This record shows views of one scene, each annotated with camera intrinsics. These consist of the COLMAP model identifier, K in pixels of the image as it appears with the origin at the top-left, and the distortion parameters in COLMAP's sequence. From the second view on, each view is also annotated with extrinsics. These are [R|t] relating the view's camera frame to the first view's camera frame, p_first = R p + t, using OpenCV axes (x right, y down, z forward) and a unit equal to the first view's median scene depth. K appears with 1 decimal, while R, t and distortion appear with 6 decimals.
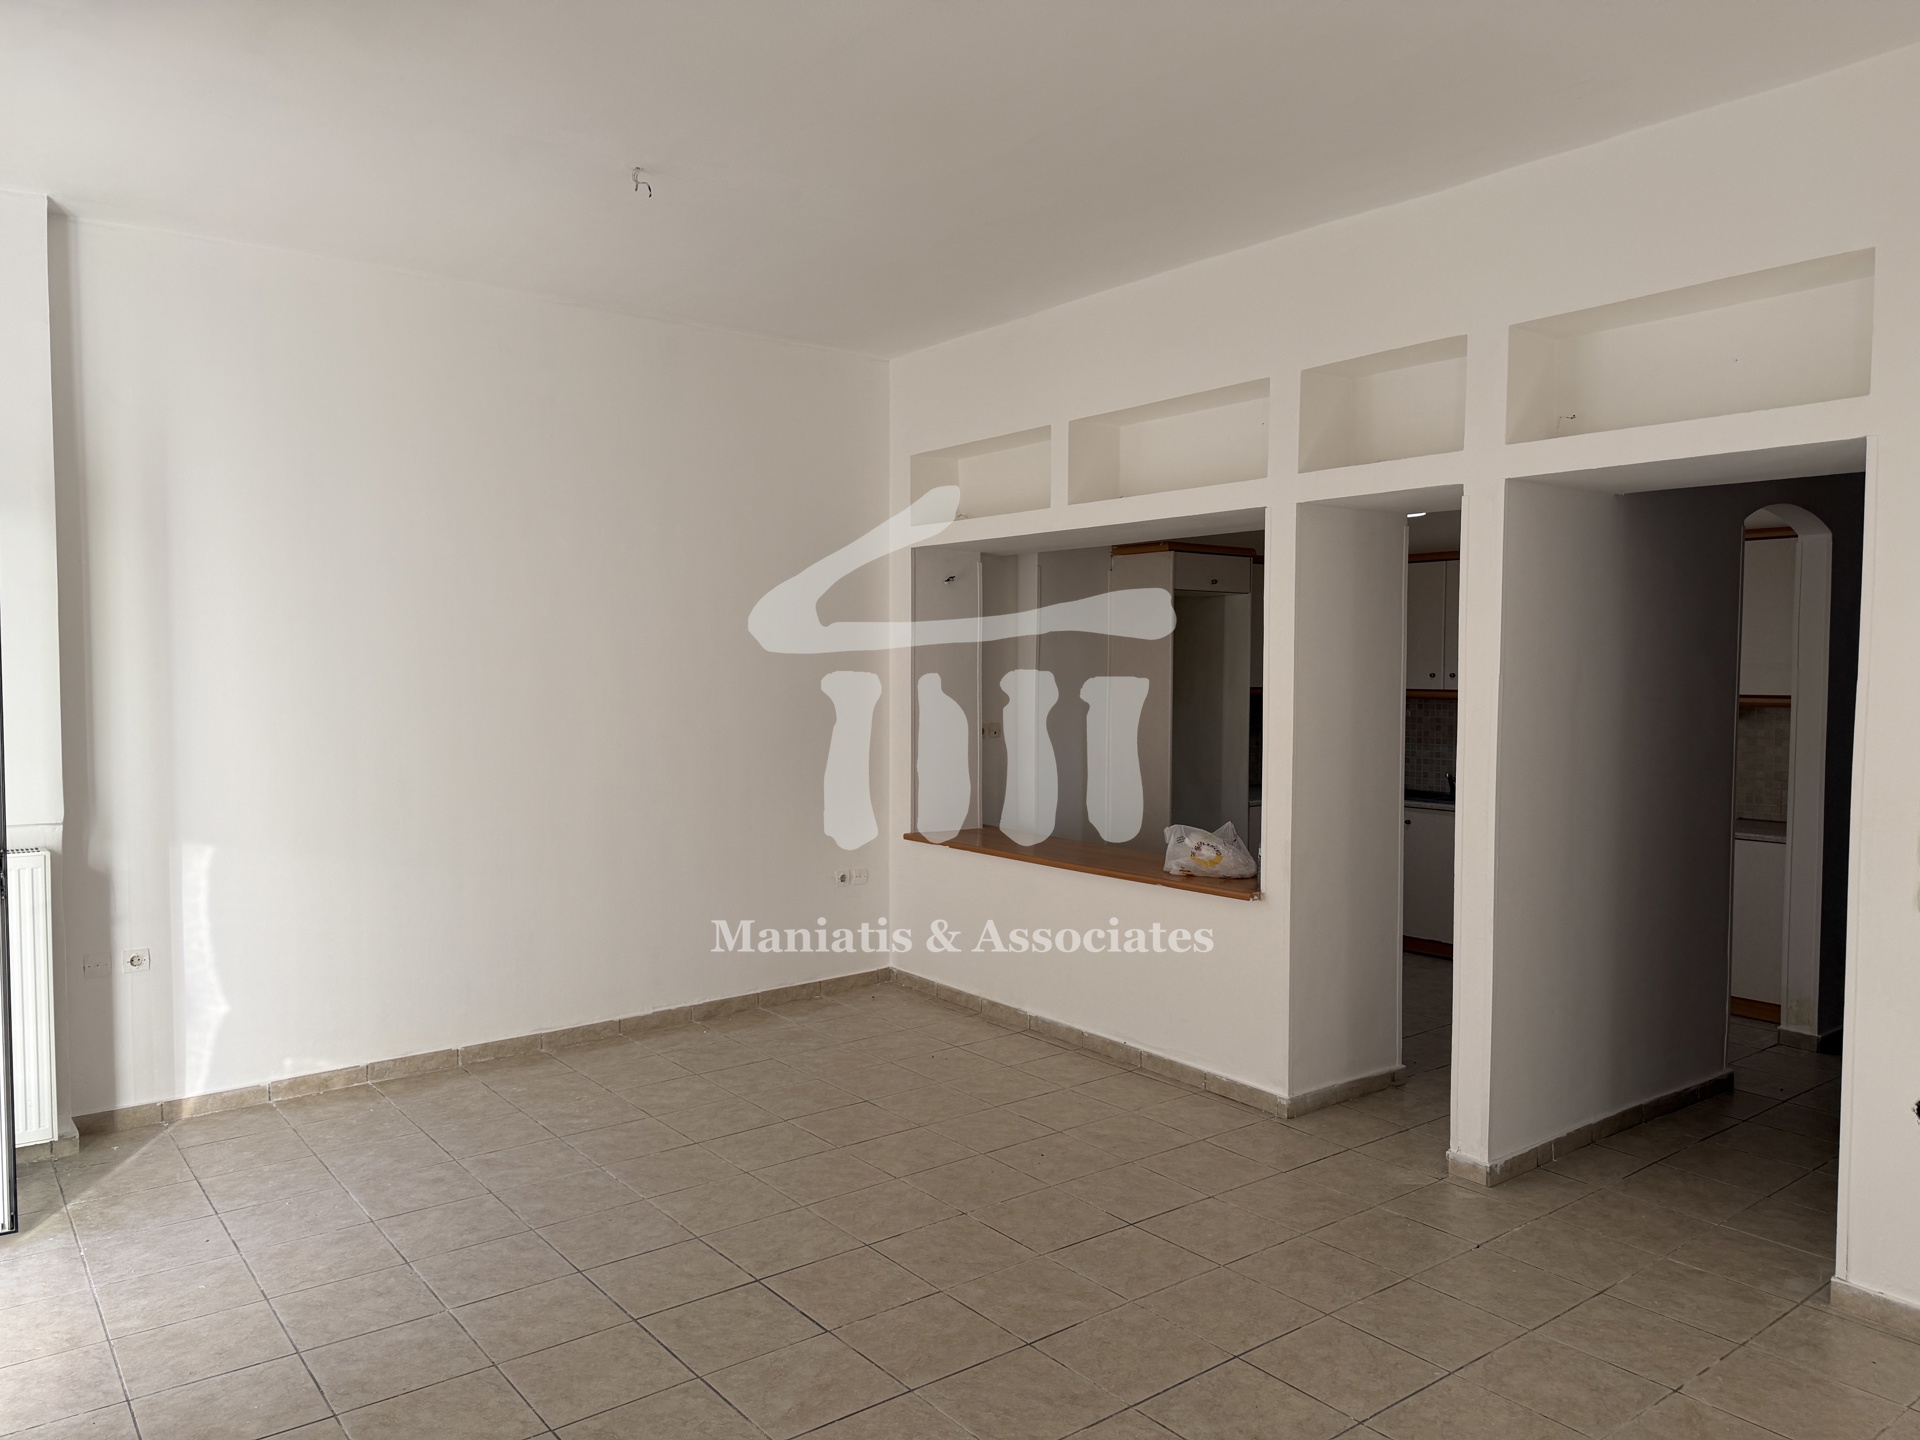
lens RADIAL K [[1351.4, 0, 965.9], [0, 1351.4, 723.1], [0, 0, 1]] dist [0.052053, -0.058734]
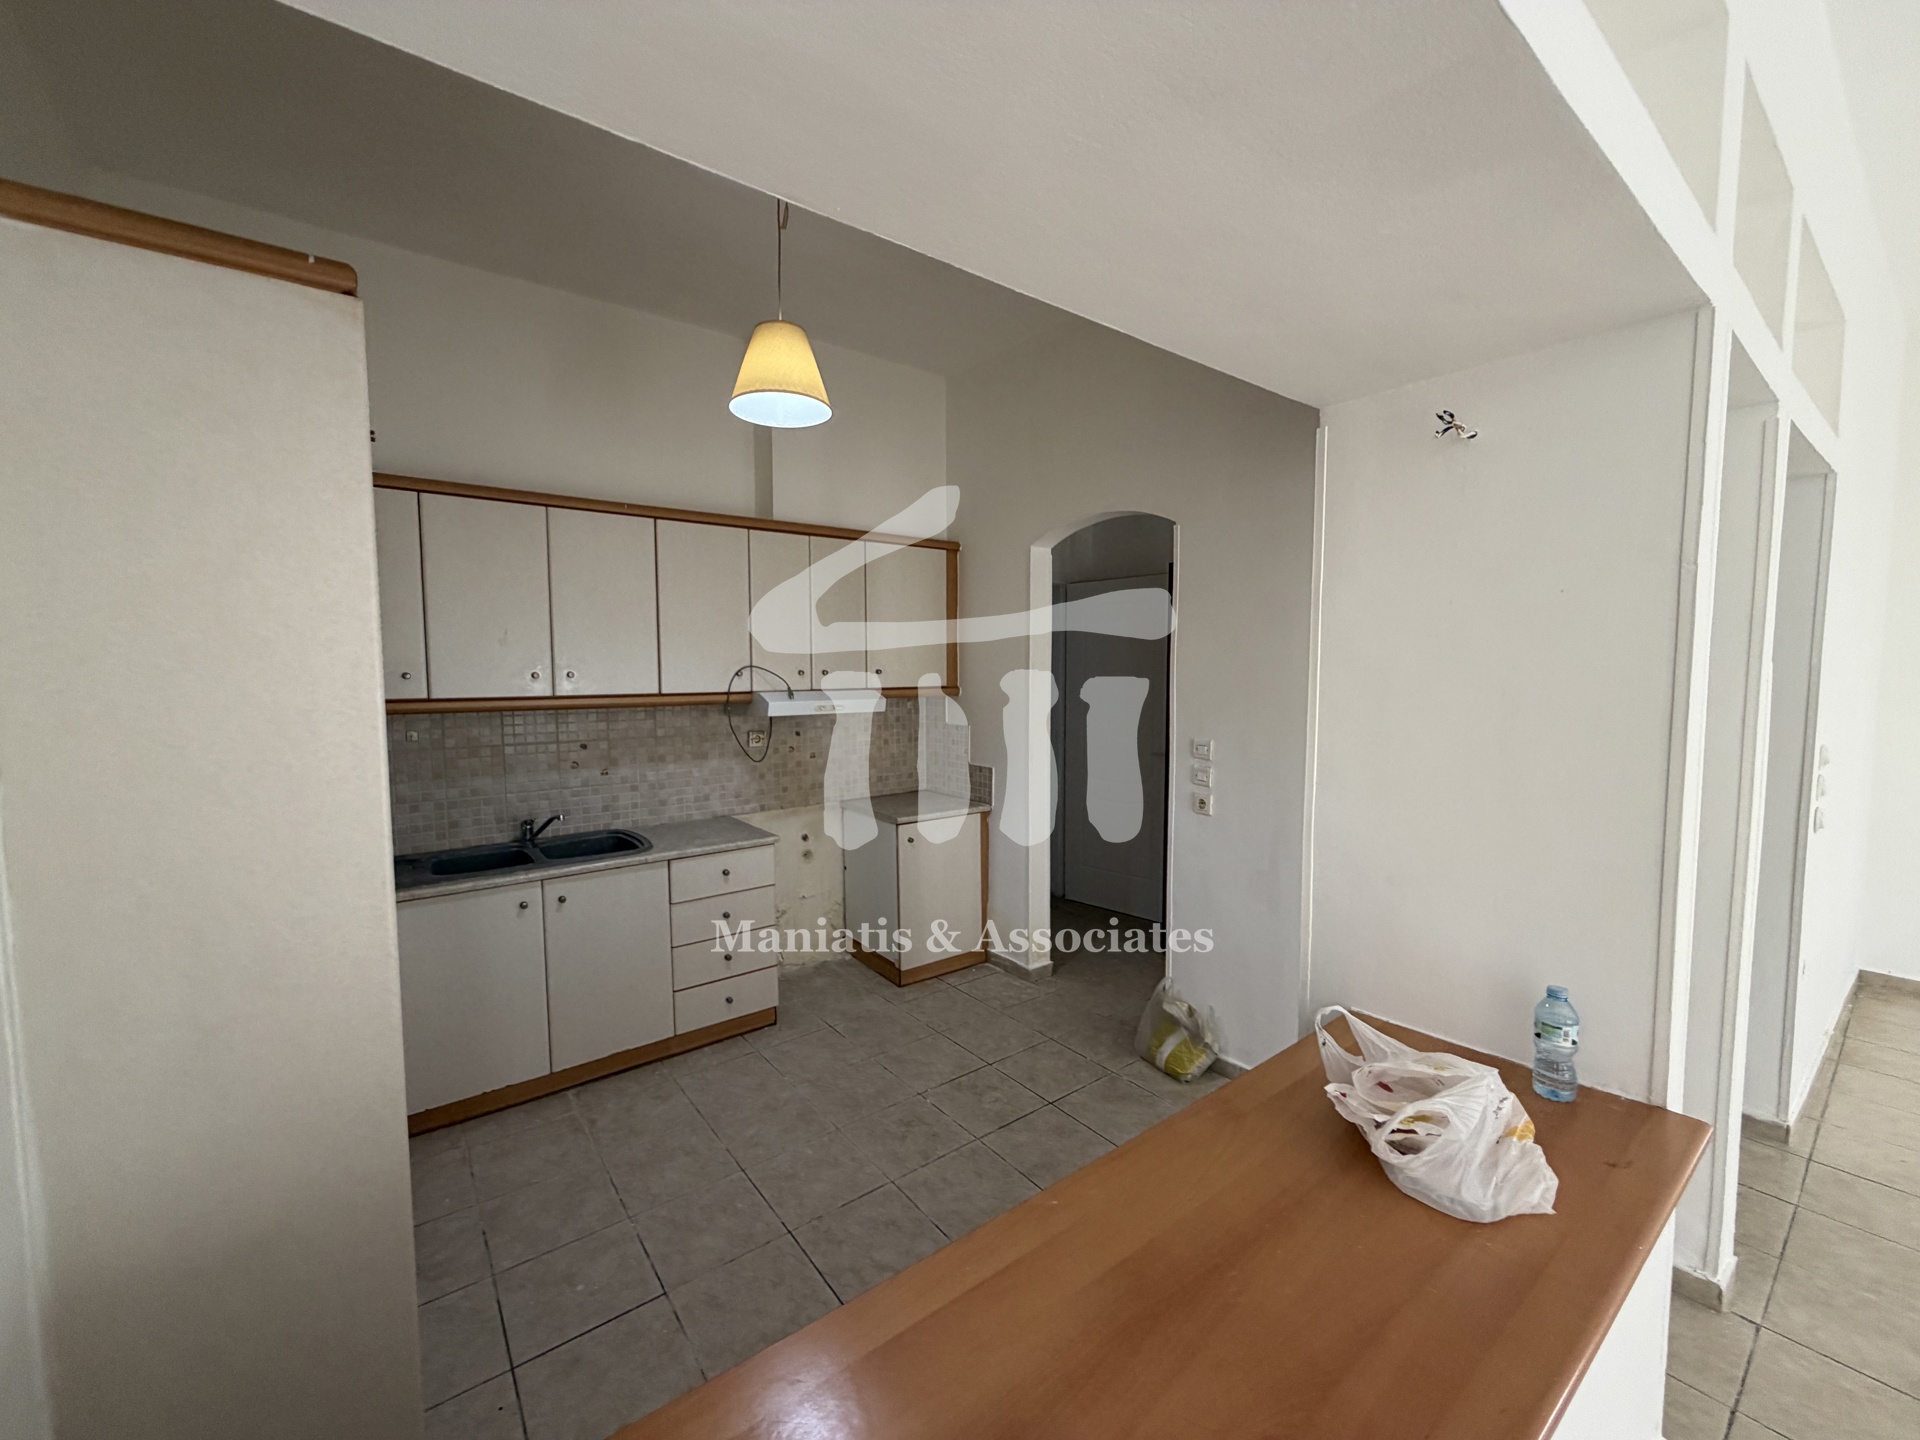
lens RADIAL K [[764.2, 0, 958.4], [0, 764.2, 719.7], [0, 0, 1]] dist [0.000990, -0.000346]
pose [[0.009257, -0.075404, 0.997110, -0.050527], [0.047587, 0.996056, 0.074882, -0.049383], [-0.998824, 0.046756, 0.012808, 1.218491]]
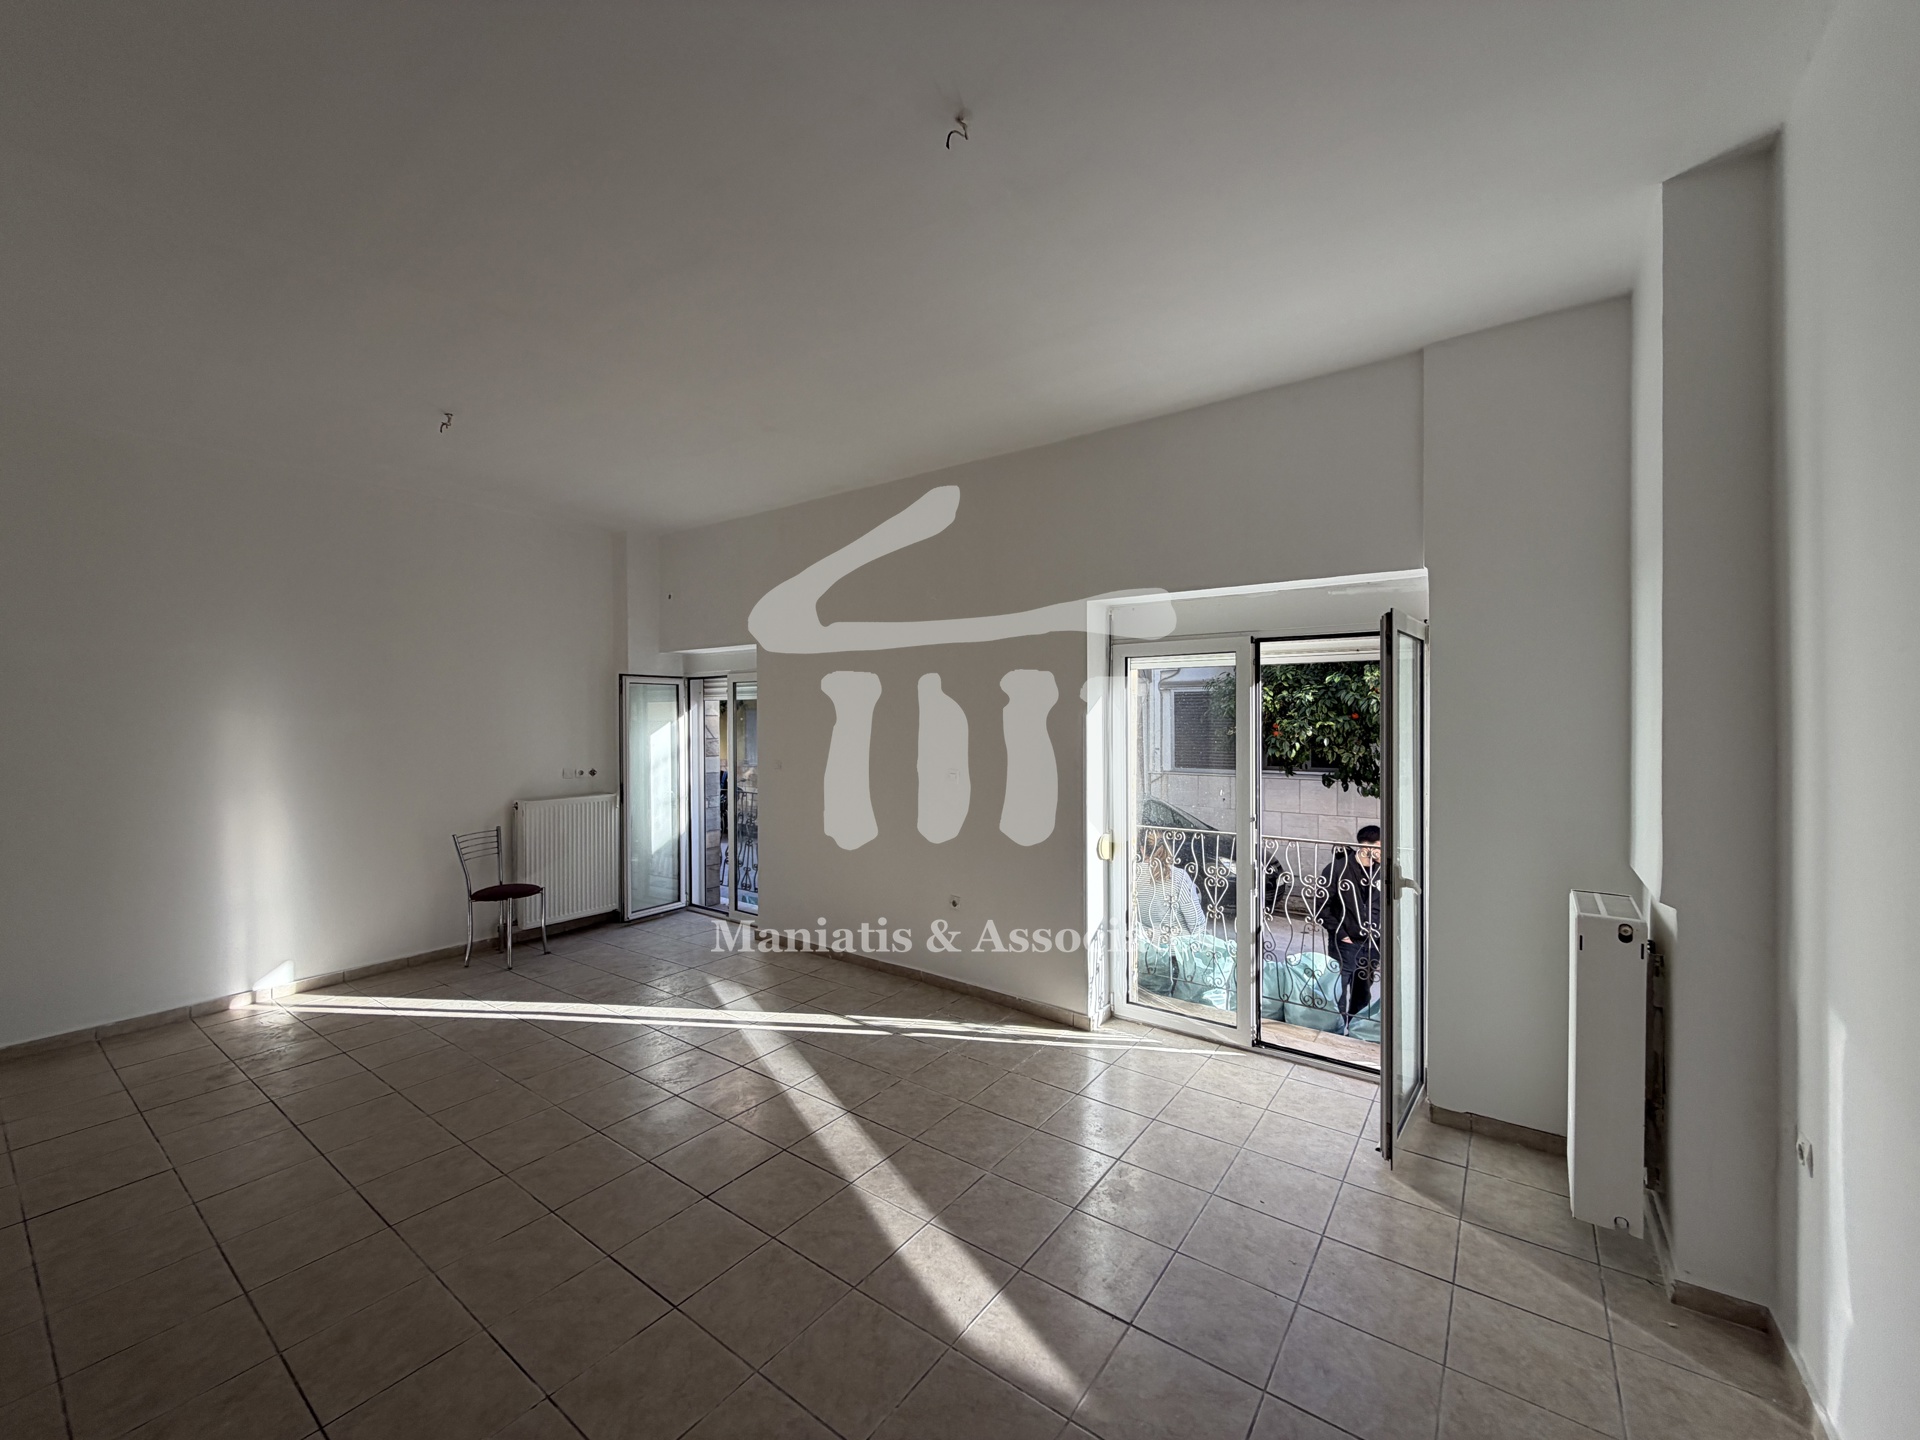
lens RADIAL K [[764.2, 0, 951.9], [0, 764.2, 719.0], [0, 0, 1]] dist [0.000990, -0.000346]
pose [[-0.964310, 0.001982, -0.264768, -0.089991], [-0.011210, 0.998770, 0.048304, -0.054092], [0.264538, 0.049548, -0.963101, 1.175554]]
